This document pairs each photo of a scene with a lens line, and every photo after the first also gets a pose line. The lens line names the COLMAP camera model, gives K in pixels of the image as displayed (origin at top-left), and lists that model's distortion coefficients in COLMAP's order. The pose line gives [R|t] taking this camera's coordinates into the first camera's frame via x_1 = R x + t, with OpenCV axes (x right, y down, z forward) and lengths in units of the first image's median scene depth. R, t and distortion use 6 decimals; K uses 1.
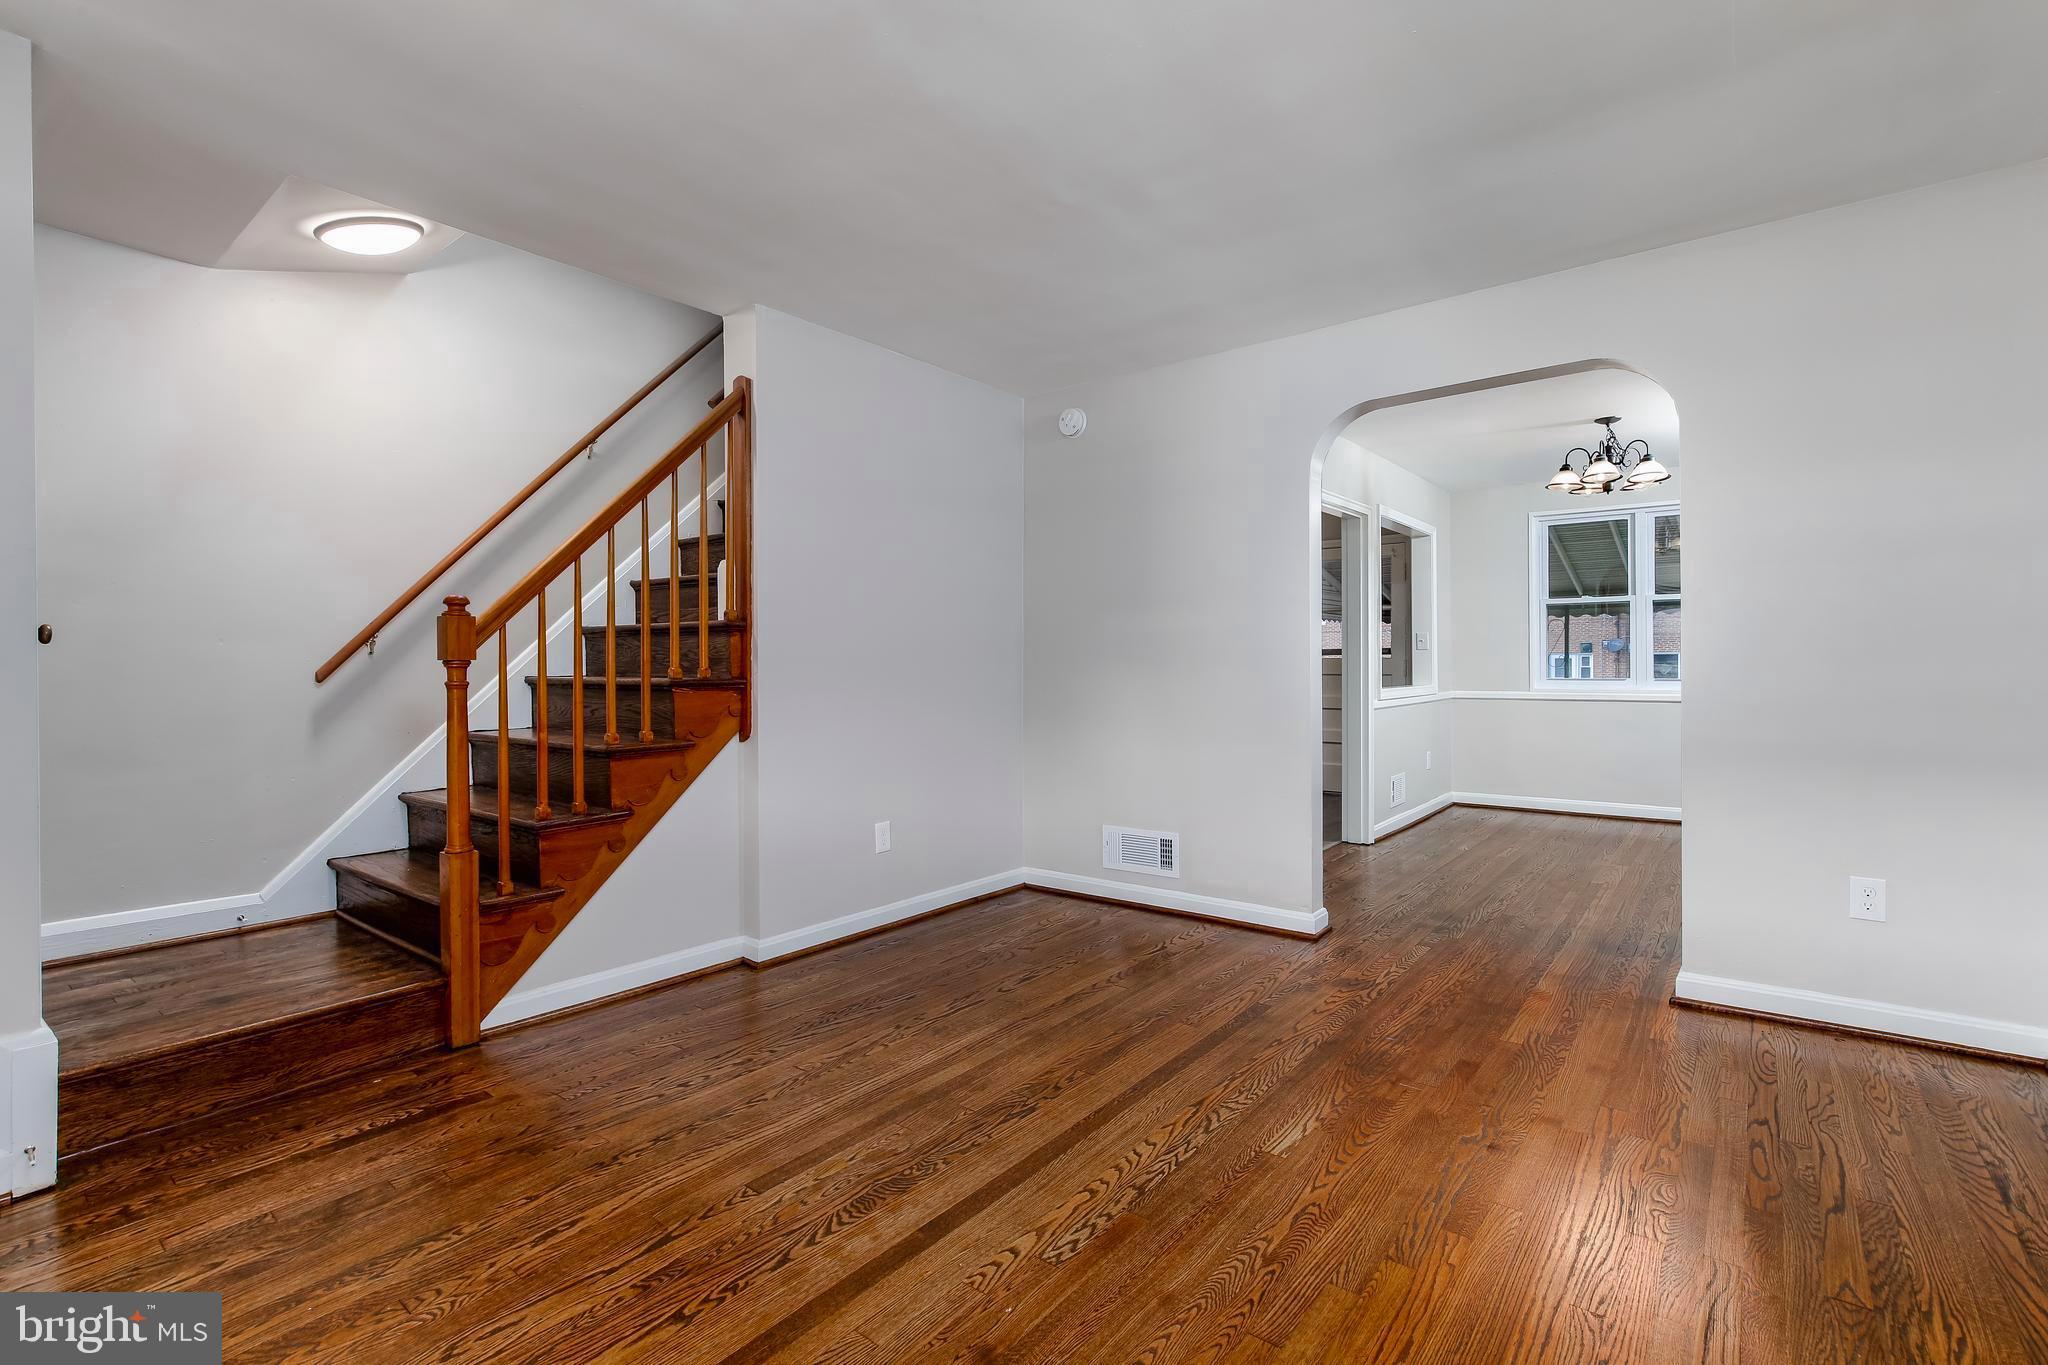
lens RADIAL K [[928.8, 0, 1029.4], [0, 928.8, 674.6], [0, 0, 1]] dist [-0.009620, 0.003372]
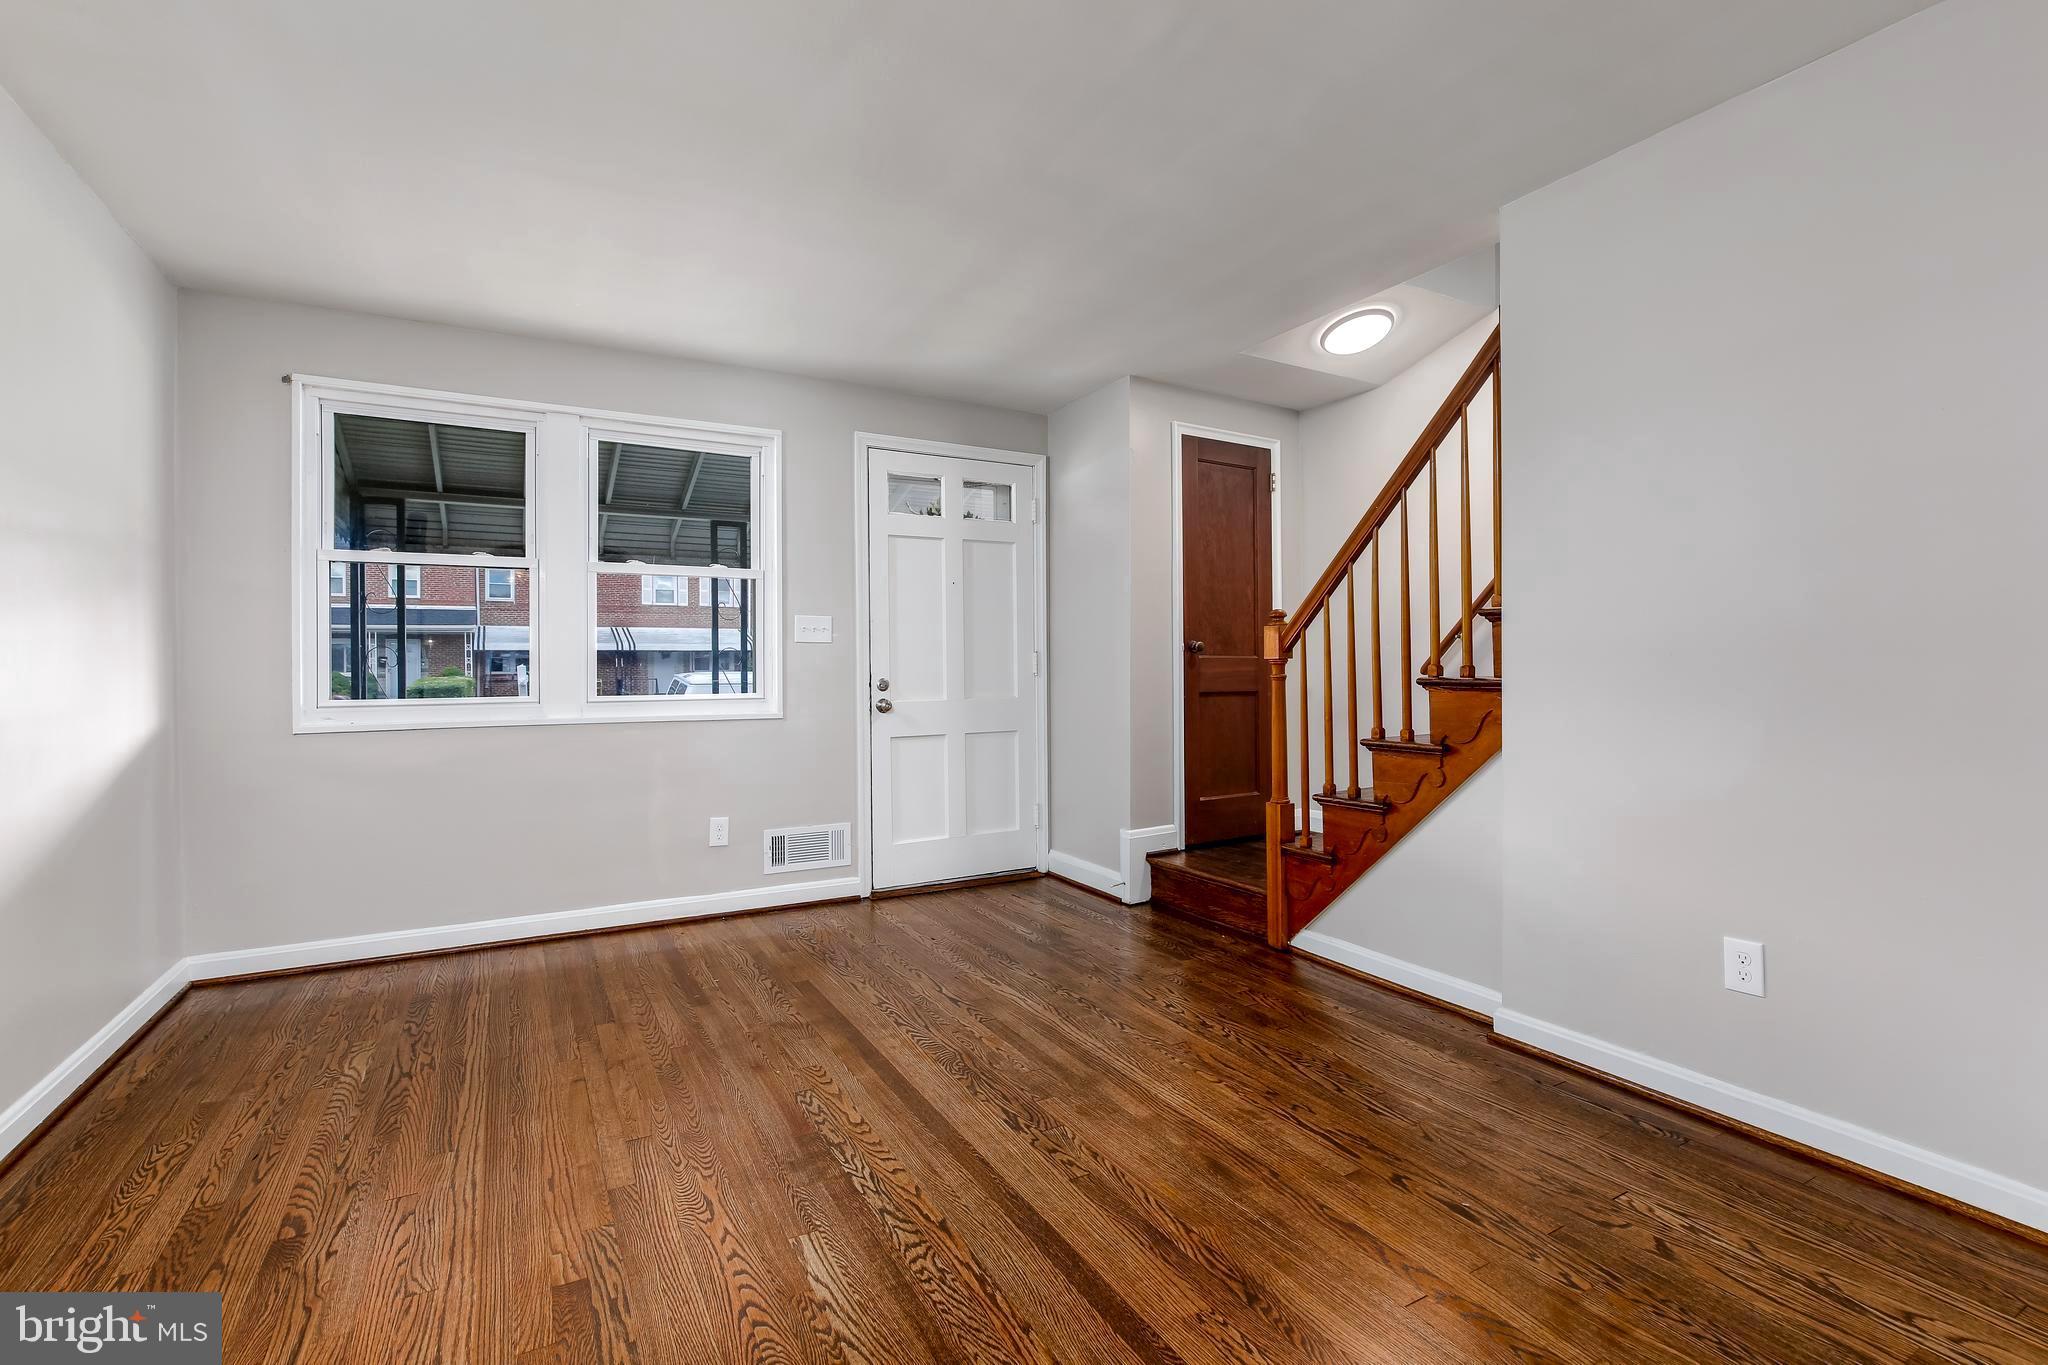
lens RADIAL K [[928.8, 0, 1035.5], [0, 928.8, 667.3], [0, 0, 1]] dist [-0.009620, 0.003372]
pose [[-0.371677, 0.007911, -0.928329, 0.684321], [-0.001519, 0.999957, 0.009129, -0.014337], [0.928361, 0.004803, -0.371649, 1.061137]]
